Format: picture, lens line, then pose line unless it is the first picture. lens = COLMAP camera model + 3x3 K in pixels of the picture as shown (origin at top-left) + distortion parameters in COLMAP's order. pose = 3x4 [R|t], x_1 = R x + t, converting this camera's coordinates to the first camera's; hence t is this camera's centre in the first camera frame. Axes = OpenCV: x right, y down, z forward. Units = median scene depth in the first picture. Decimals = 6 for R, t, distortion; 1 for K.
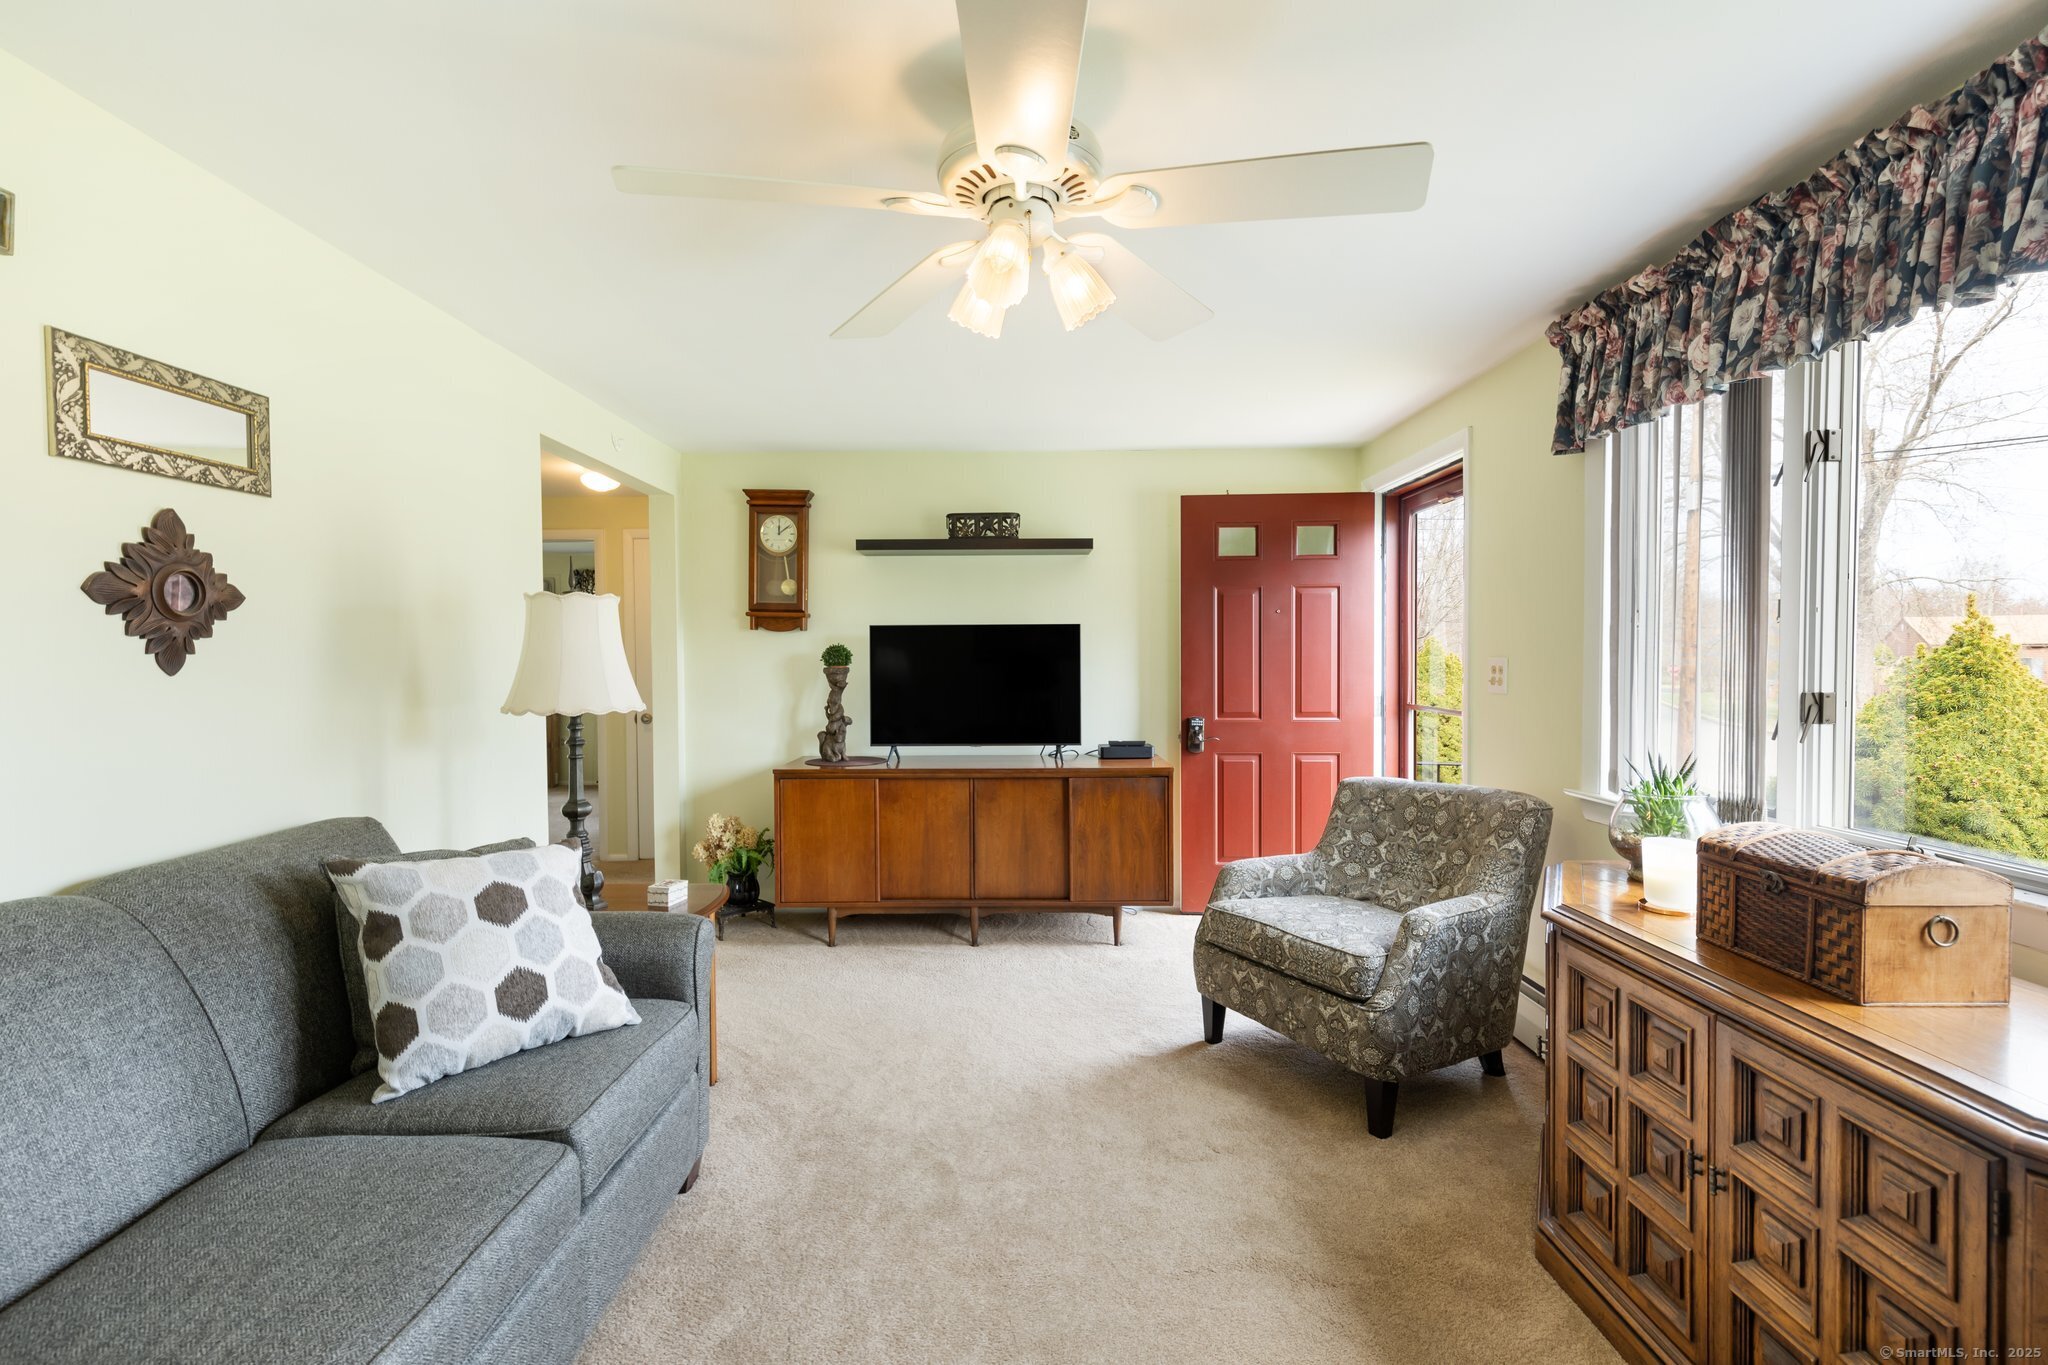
lens RADIAL K [[918.1, 0, 1018.8], [0, 918.1, 675.6], [0, 0, 1]] dist [0.003326, -0.000130]
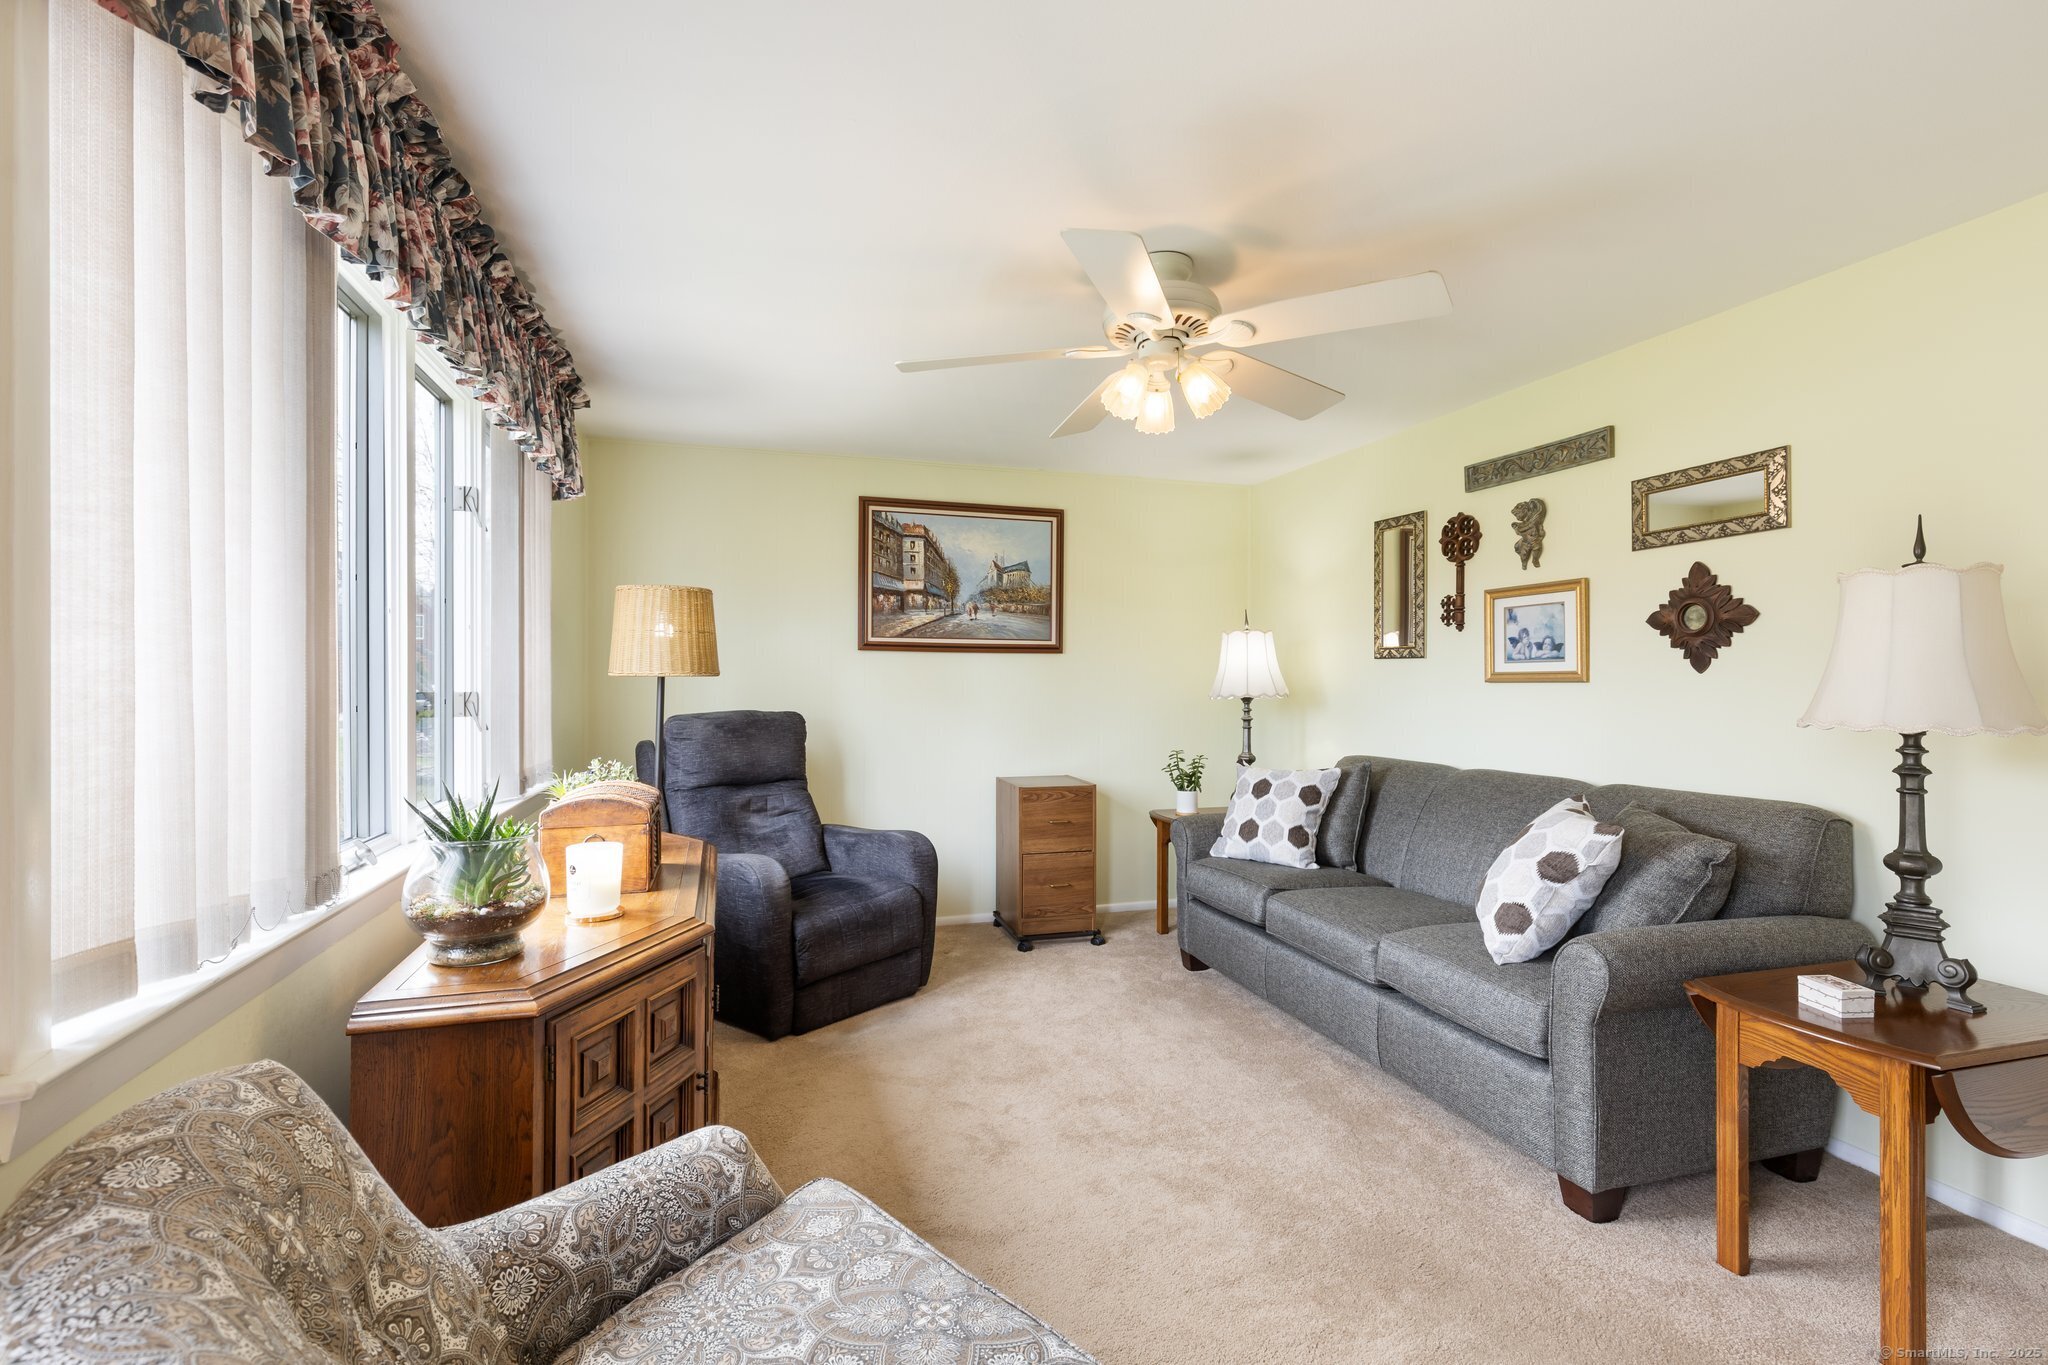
lens RADIAL K [[918.1, 0, 1018.8], [0, 918.1, 675.6], [0, 0, 1]] dist [0.003326, -0.000130]
pose [[-0.954887, 0.000920, -0.296968, 0.594210], [-0.006043, 0.999728, 0.022527, -0.023336], [0.296907, 0.023305, -0.954622, 2.159203]]
